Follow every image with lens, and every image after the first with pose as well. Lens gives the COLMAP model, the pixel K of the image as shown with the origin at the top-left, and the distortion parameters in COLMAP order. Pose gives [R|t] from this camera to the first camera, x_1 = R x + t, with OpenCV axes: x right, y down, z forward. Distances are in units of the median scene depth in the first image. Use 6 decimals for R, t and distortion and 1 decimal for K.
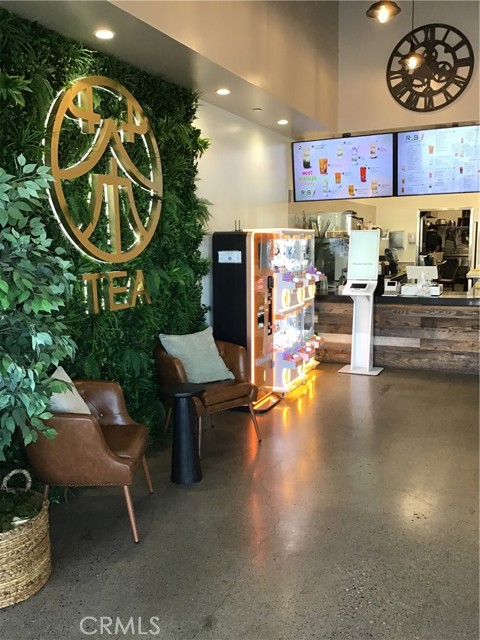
lens RADIAL K [[593.4, 0, 236.6], [0, 593.4, 324.8], [0, 0, 1]] dist [0.094856, -0.169770]
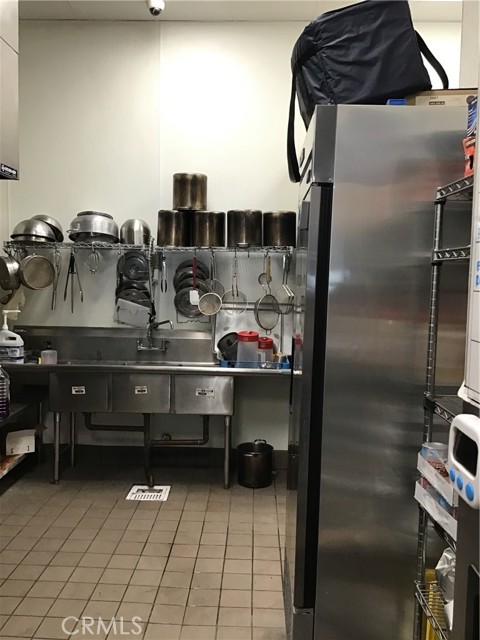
lens RADIAL K [[593.4, 0, 239.7], [0, 593.4, 319.7], [0, 0, 1]] dist [0.094856, -0.169770]
pose [[0.909077, 0.003985, 0.416610, 1.386785], [0.019445, 0.998459, -0.051981, -0.564395], [-0.416175, 0.055356, 0.907598, 3.582909]]
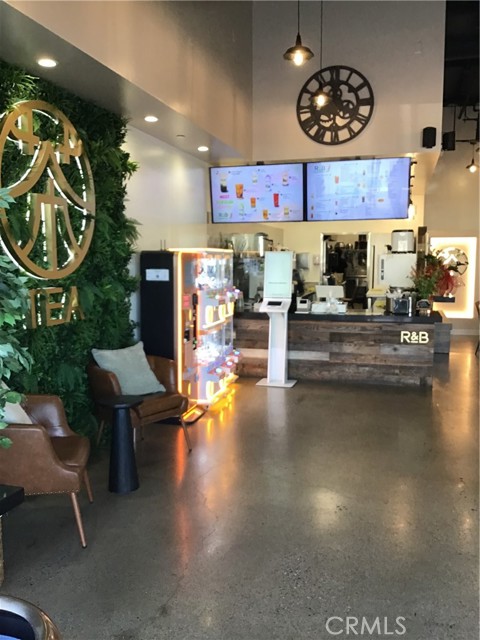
lens RADIAL K [[593.4, 0, 240.5], [0, 593.4, 324.7], [0, 0, 1]] dist [0.094856, -0.169770]
pose [[0.986375, -0.003810, 0.164467, -0.035947], [0.008997, 0.999485, -0.030804, 0.005969], [-0.164265, 0.031864, 0.985901, -0.045233]]
